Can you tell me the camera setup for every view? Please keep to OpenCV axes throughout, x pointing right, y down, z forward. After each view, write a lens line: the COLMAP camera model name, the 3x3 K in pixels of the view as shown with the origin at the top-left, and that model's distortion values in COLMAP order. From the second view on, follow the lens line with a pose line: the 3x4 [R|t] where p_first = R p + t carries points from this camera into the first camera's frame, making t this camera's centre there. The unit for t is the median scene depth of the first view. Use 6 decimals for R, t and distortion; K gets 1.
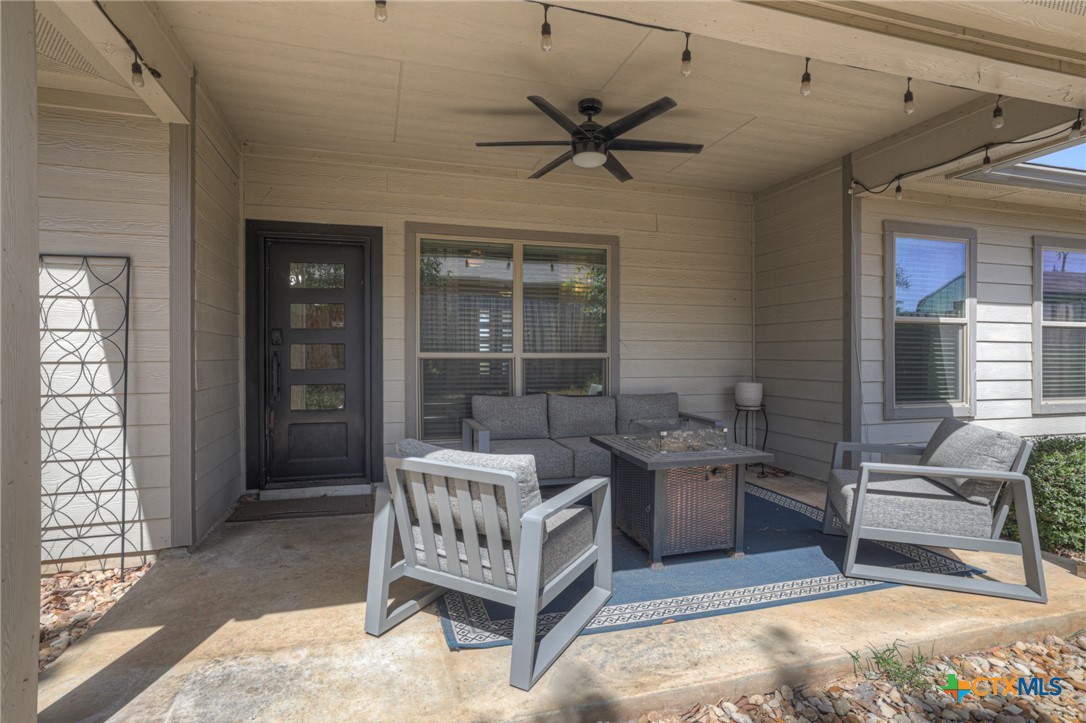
lens RADIAL K [[540.2, 0, 534.6], [0, 540.2, 361.9], [0, 0, 1]] dist [-0.025033, 0.008400]
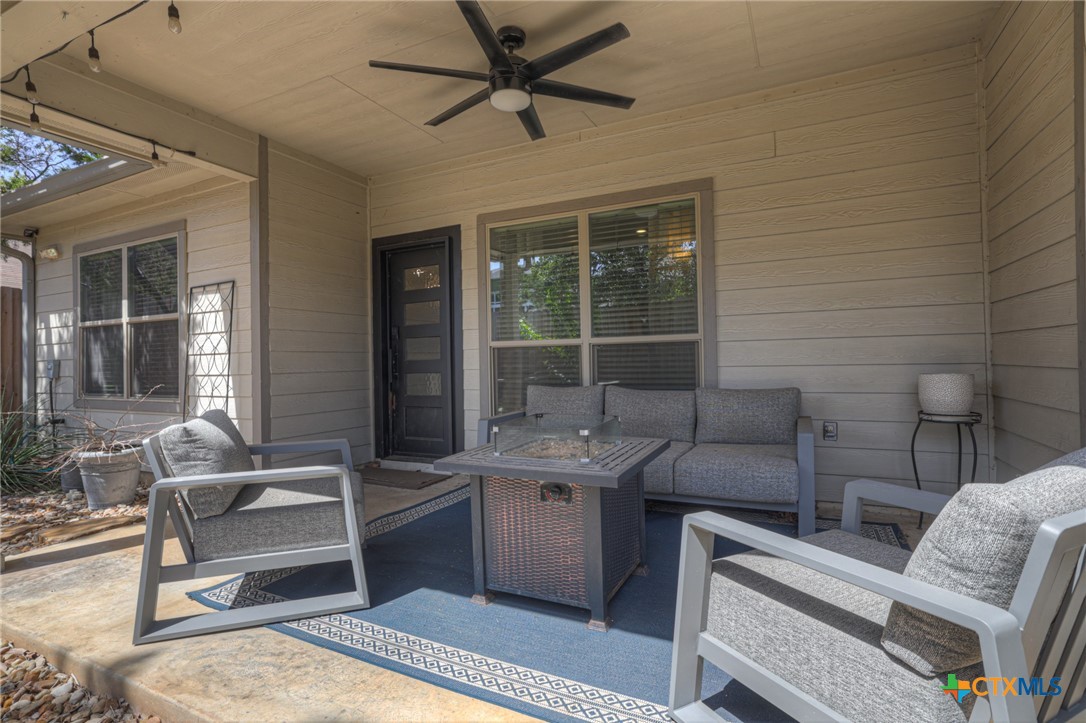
lens RADIAL K [[540.2, 0, 533.7], [0, 540.2, 360.5], [0, 0, 1]] dist [-0.025033, 0.008400]
pose [[0.728012, -0.015508, -0.685389, 0.585720], [0.011793, 0.999879, -0.010097, 0.031724], [0.685463, -0.000732, 0.728107, 0.349651]]
